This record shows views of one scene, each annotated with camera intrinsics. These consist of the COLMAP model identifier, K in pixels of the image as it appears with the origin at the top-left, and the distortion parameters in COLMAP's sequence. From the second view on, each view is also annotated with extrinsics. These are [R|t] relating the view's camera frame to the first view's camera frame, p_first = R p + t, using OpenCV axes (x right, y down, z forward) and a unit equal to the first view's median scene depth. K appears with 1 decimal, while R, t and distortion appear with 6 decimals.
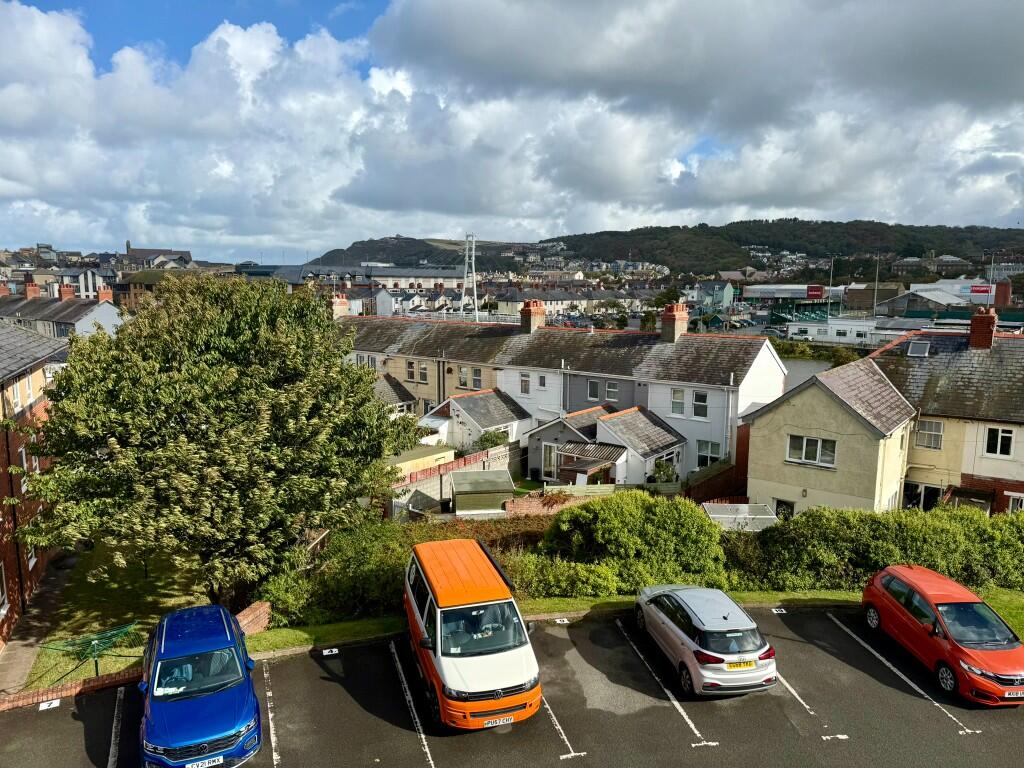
lens RADIAL K [[714.1, 0, 531.7], [0, 714.1, 388.6], [0, 0, 1]] dist [0.062238, -0.090258]
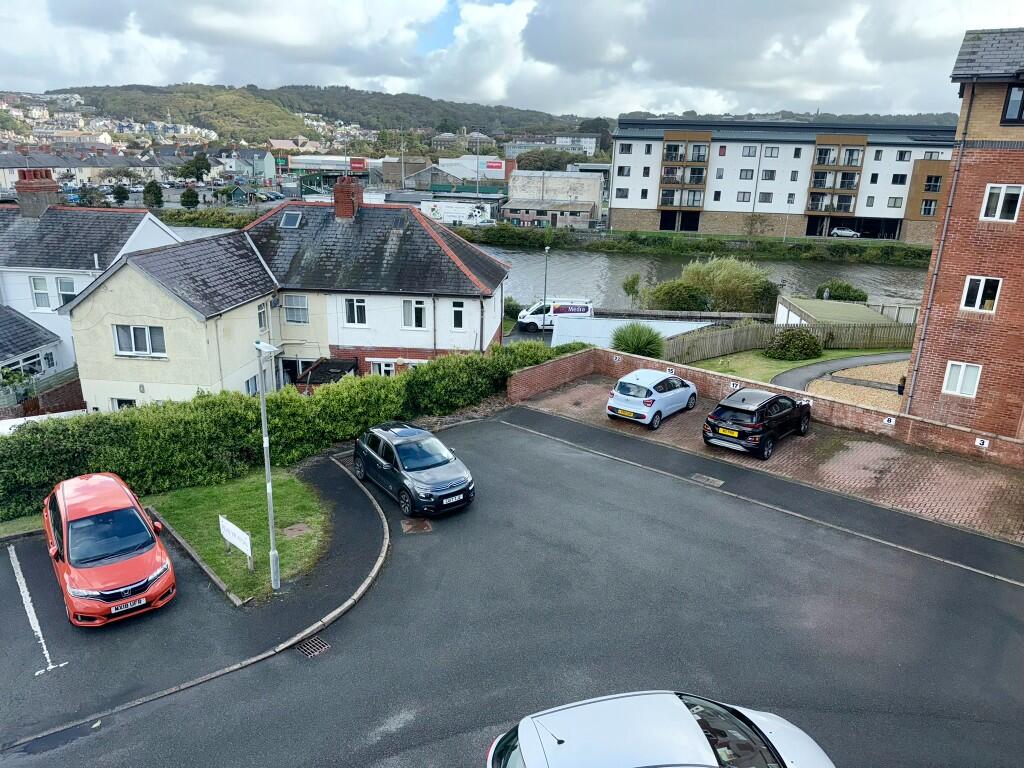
lens RADIAL K [[714.1, 0, 531.7], [0, 714.1, 388.6], [0, 0, 1]] dist [0.062238, -0.090258]
pose [[0.835488, -0.145937, 0.529776, 0.231073], [0.054433, 0.981328, 0.184481, 0.005161], [-0.546806, -0.125294, 0.827831, -0.001017]]
